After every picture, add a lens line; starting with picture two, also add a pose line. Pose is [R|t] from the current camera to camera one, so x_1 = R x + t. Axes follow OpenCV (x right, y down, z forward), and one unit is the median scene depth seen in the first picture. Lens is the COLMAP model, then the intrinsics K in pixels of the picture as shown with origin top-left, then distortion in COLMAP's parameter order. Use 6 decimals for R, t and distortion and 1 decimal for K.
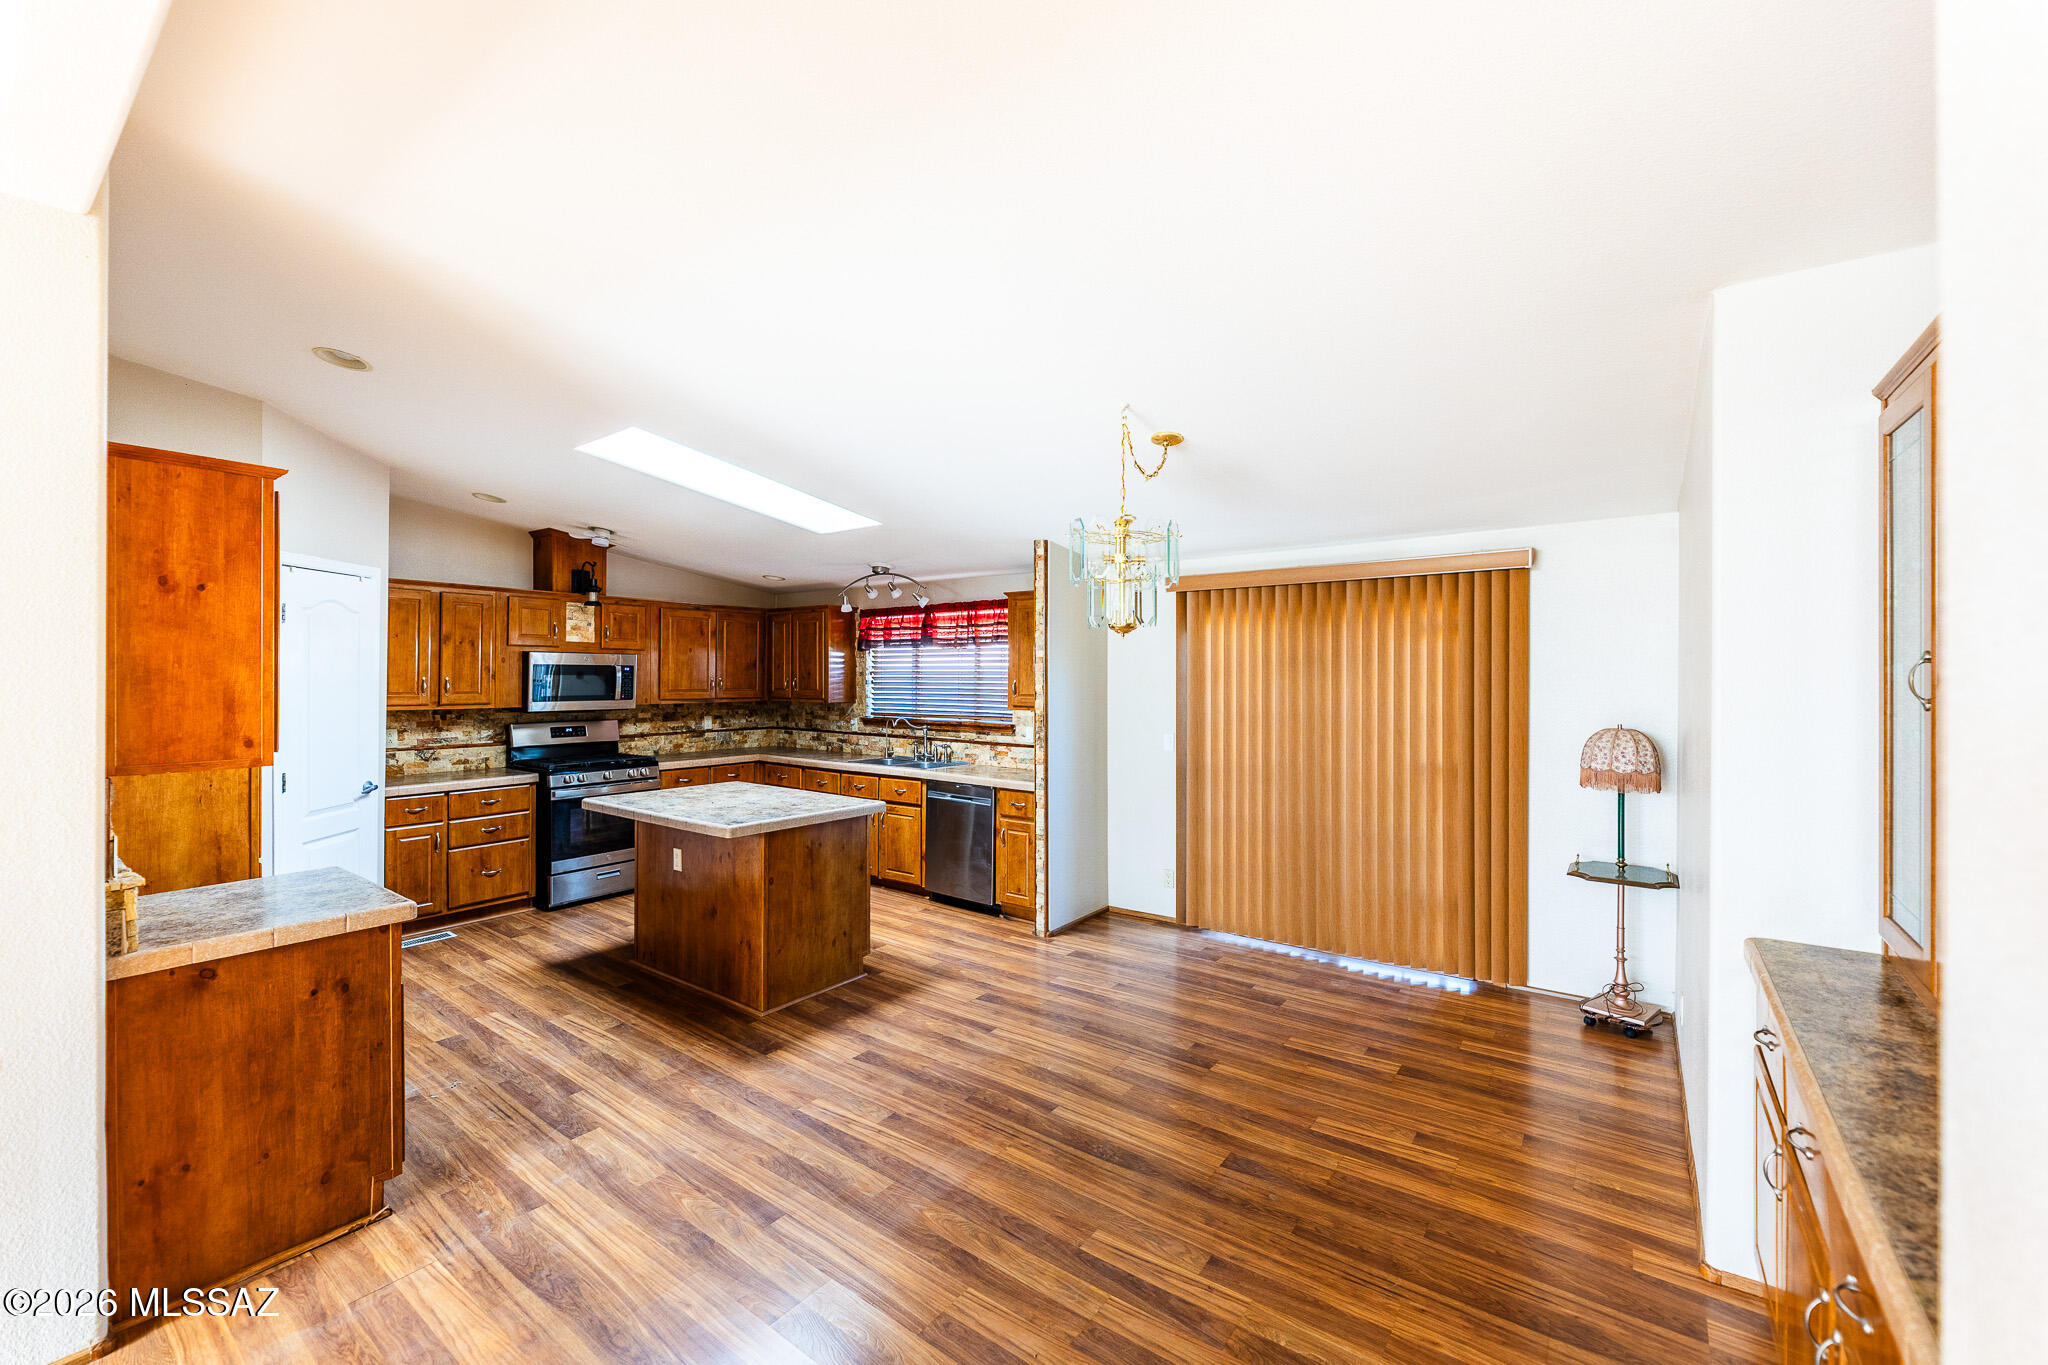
lens RADIAL K [[828.1, 0, 1019.7], [0, 828.1, 674.6], [0, 0, 1]] dist [0.001677, -0.001602]
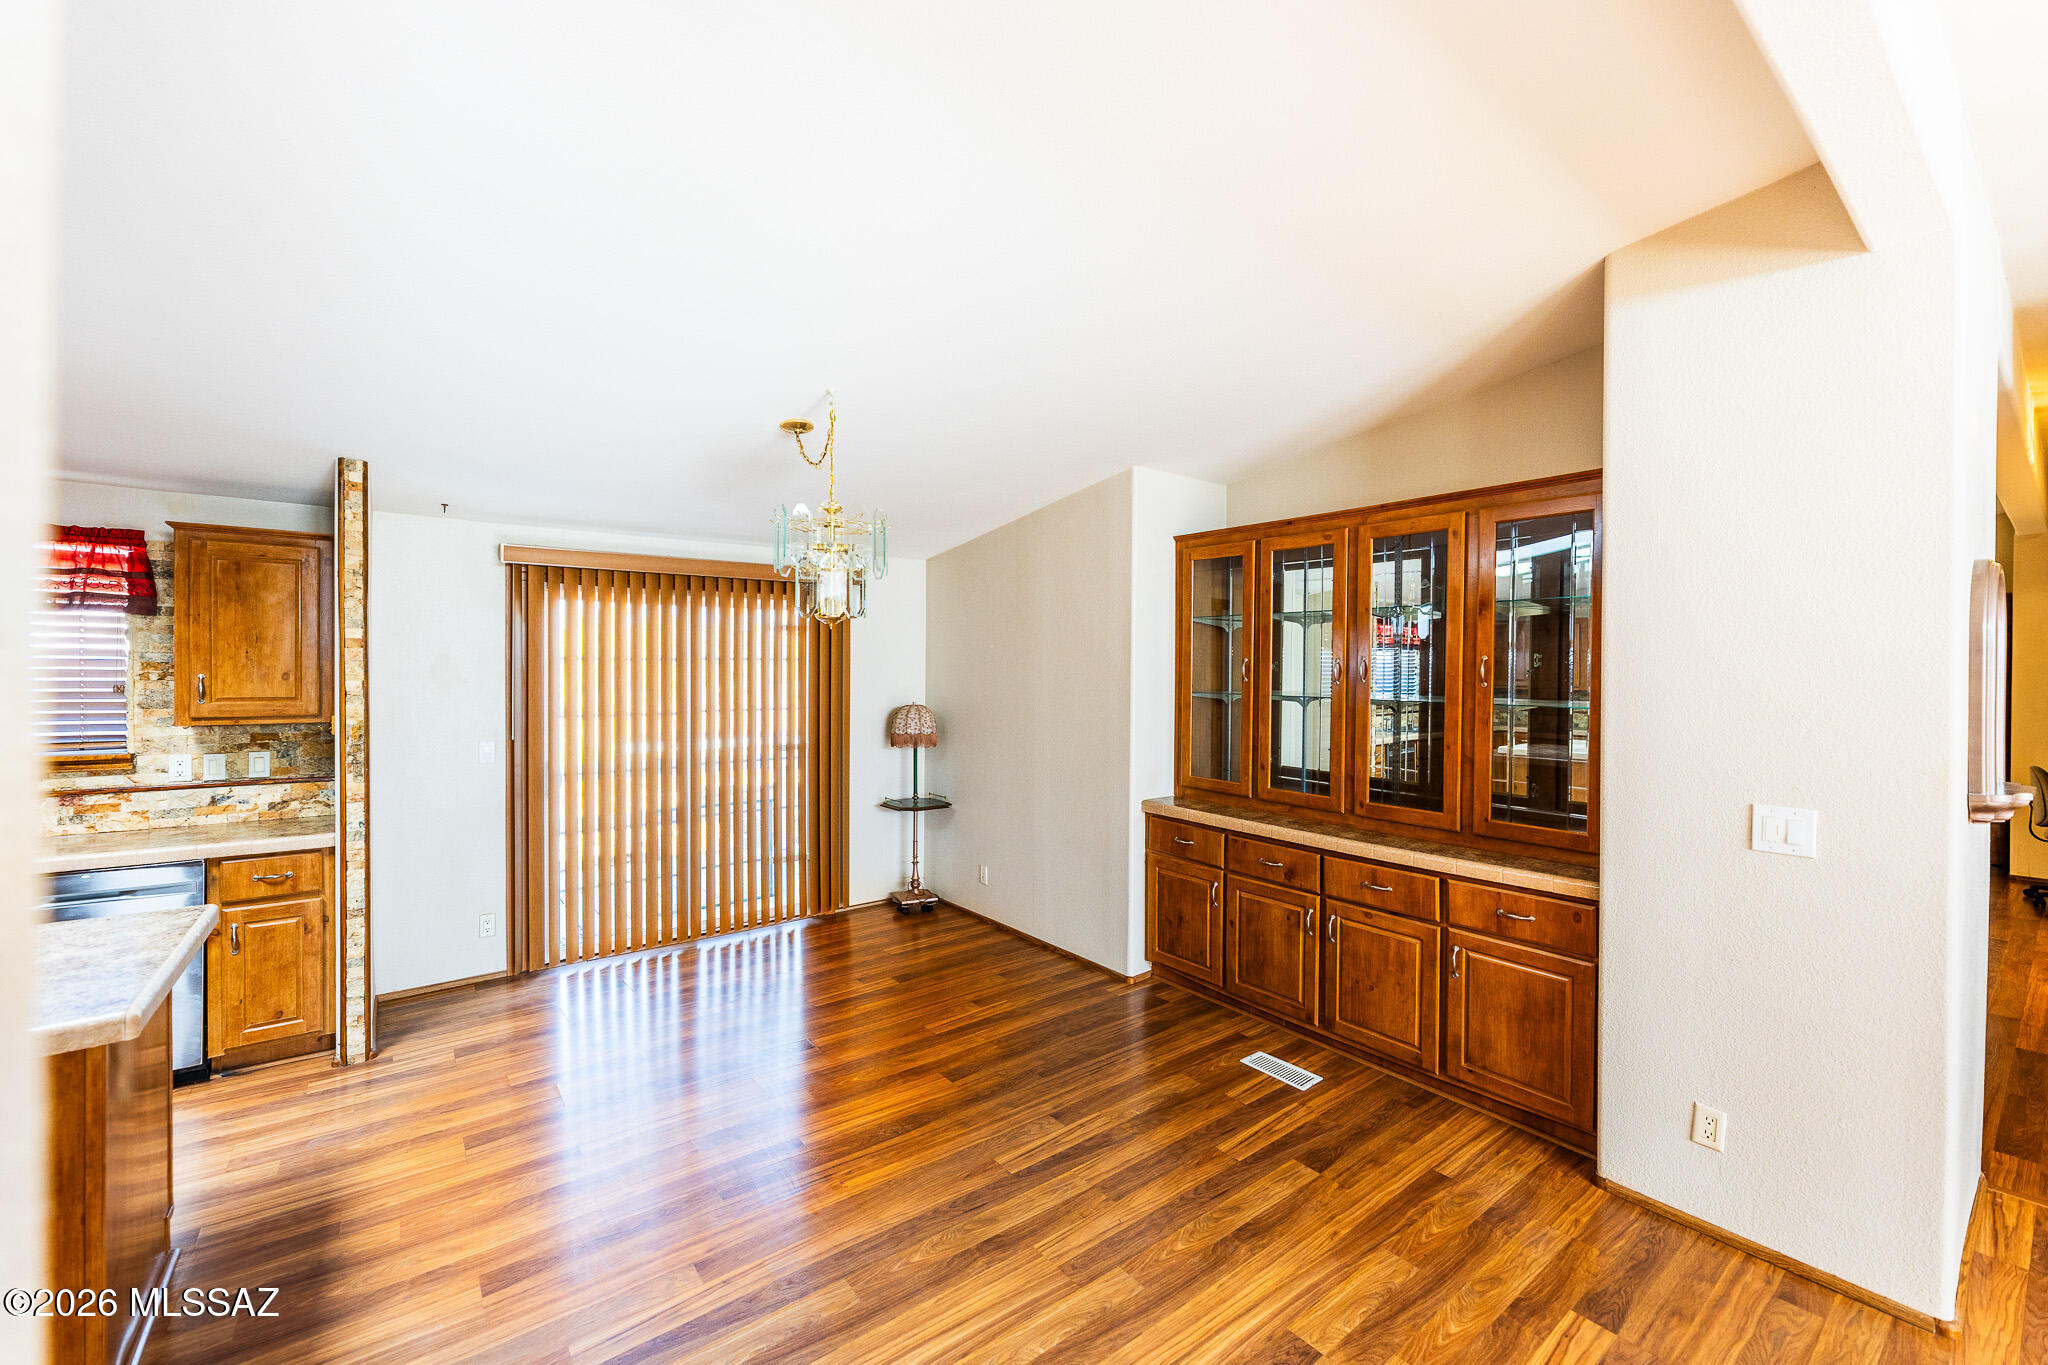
lens RADIAL K [[828.1, 0, 1021.2], [0, 828.1, 675.9], [0, 0, 1]] dist [0.001677, -0.001602]
pose [[0.273508, -0.006948, 0.961845, -0.562275], [-0.000876, 0.999972, 0.007473, 0.003621], [-0.961869, -0.002886, 0.273494, 0.382007]]
